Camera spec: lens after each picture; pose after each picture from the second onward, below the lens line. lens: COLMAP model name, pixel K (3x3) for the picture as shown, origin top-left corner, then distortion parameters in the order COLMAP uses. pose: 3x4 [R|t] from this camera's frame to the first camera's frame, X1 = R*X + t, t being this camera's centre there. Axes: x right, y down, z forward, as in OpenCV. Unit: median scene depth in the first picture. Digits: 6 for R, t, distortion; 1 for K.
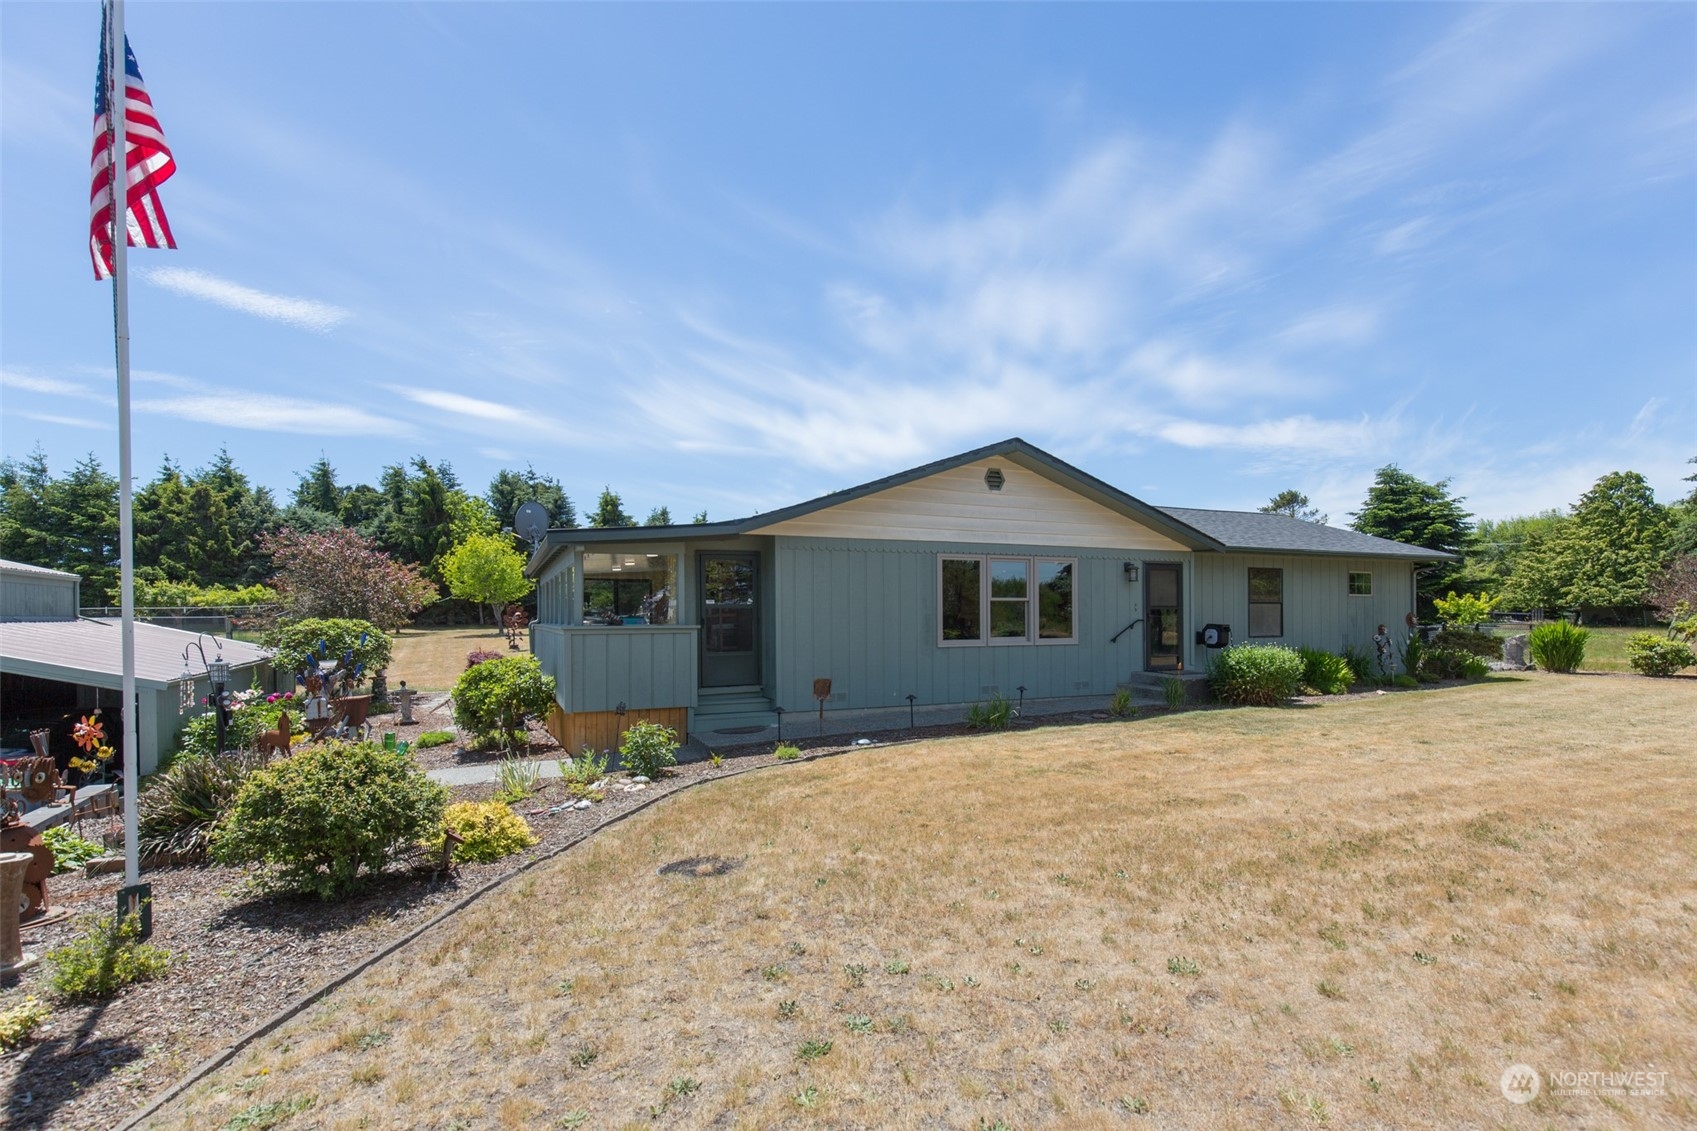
lens RADIAL K [[782.9, 0, 847.1], [0, 782.9, 621.0], [0, 0, 1]] dist [0.023196, -0.015361]
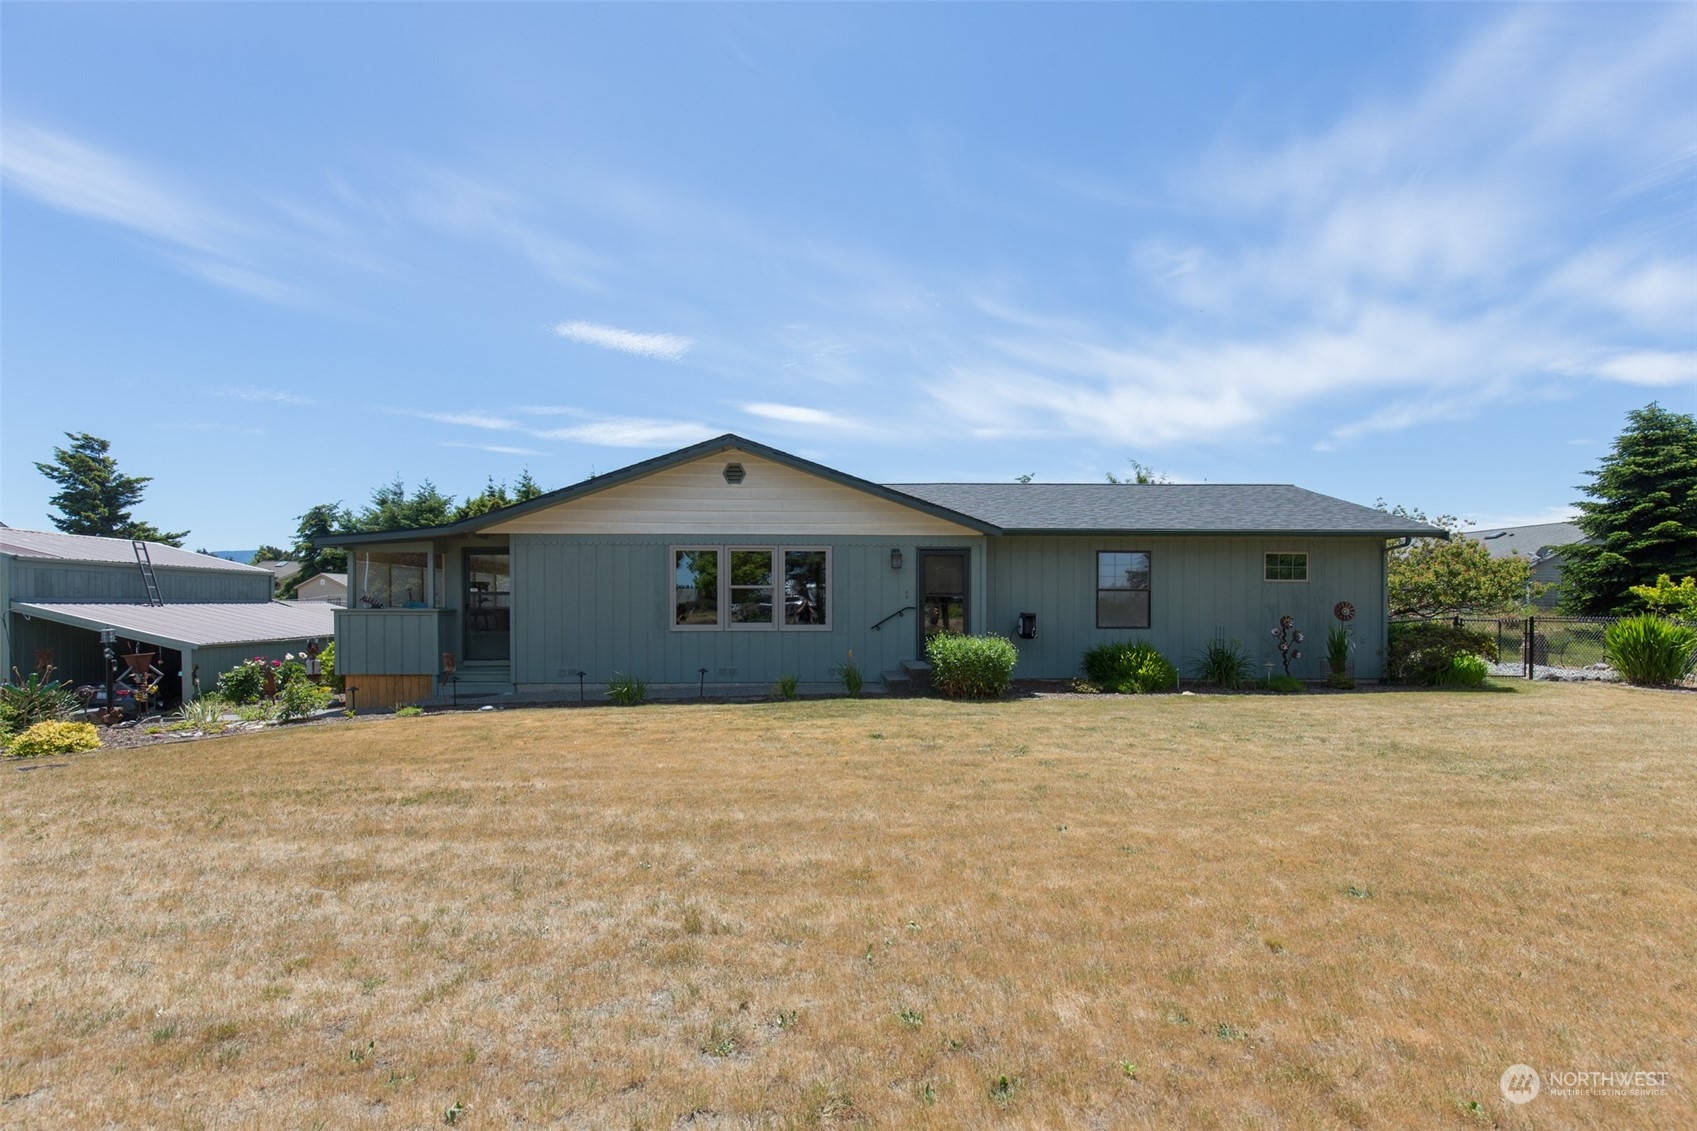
lens RADIAL K [[789.2, 0, 845.8], [0, 789.2, 633.9], [0, 0, 1]] dist [0.021110, -0.016770]
pose [[0.924748, 0.020448, -0.380031, 0.182935], [-0.008791, 0.999437, 0.032384, 0.000113], [0.380479, -0.026606, 0.924407, 0.015476]]
